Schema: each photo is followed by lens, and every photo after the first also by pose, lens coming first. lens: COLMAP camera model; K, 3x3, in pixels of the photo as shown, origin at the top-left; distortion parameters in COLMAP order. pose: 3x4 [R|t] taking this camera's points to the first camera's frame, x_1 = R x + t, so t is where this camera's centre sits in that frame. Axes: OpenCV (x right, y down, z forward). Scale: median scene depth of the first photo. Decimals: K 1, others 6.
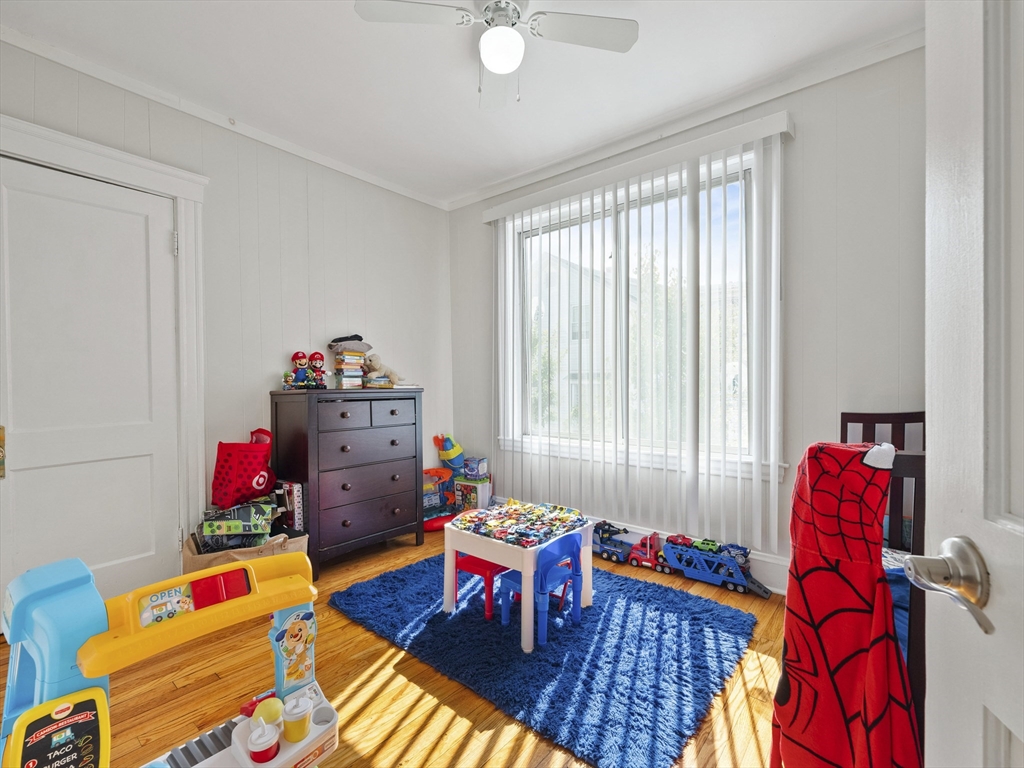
lens RADIAL K [[464.2, 0, 511.8], [0, 464.2, 405.6], [0, 0, 1]] dist [-0.001808, 0.000394]
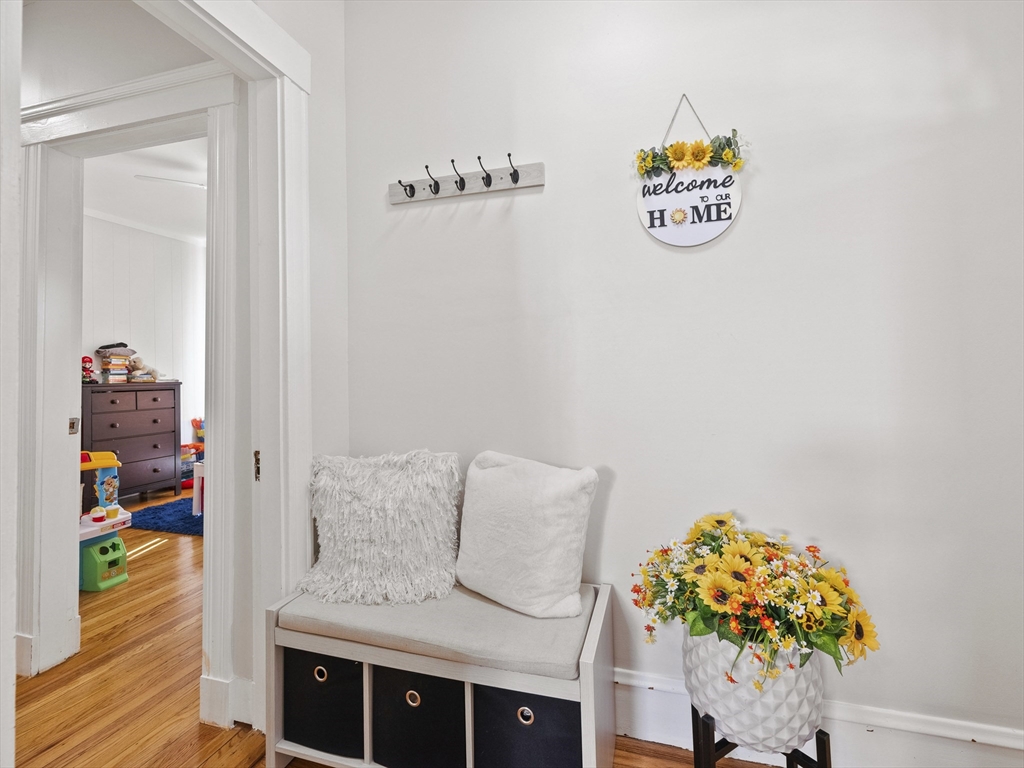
lens RADIAL K [[464.5, 0, 513.2], [0, 464.5, 380.8], [0, 0, 1]] dist [-0.001795, 0.000520]
pose [[0.916354, -0.012813, 0.400164, 0.189354], [0.027429, 0.999149, -0.030819, 0.033021], [-0.399428, 0.039218, 0.915925, -0.780134]]
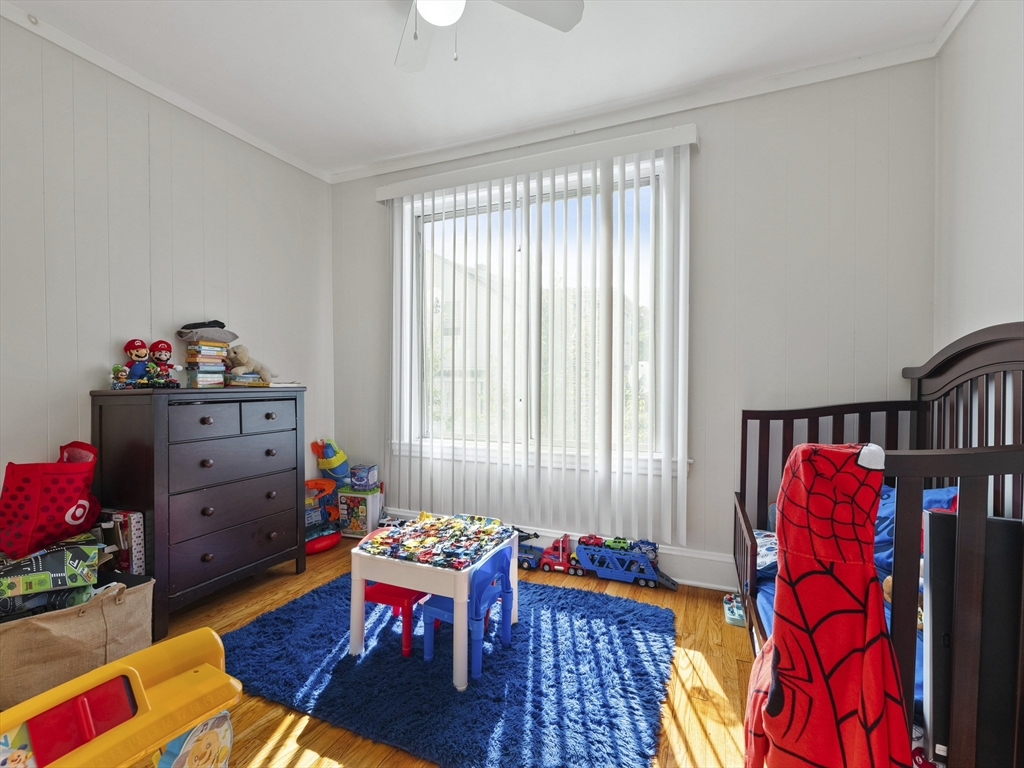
lens RADIAL K [[473.3, 0, 514.2], [0, 473.3, 396.3], [0, 0, 1]] dist [-0.001460, 0.000855]
pose [[0.958714, -0.004840, 0.284330, -0.083785], [0.009136, 0.999863, -0.013785, -0.005625], [-0.284224, 0.015813, 0.958627, 0.075326]]
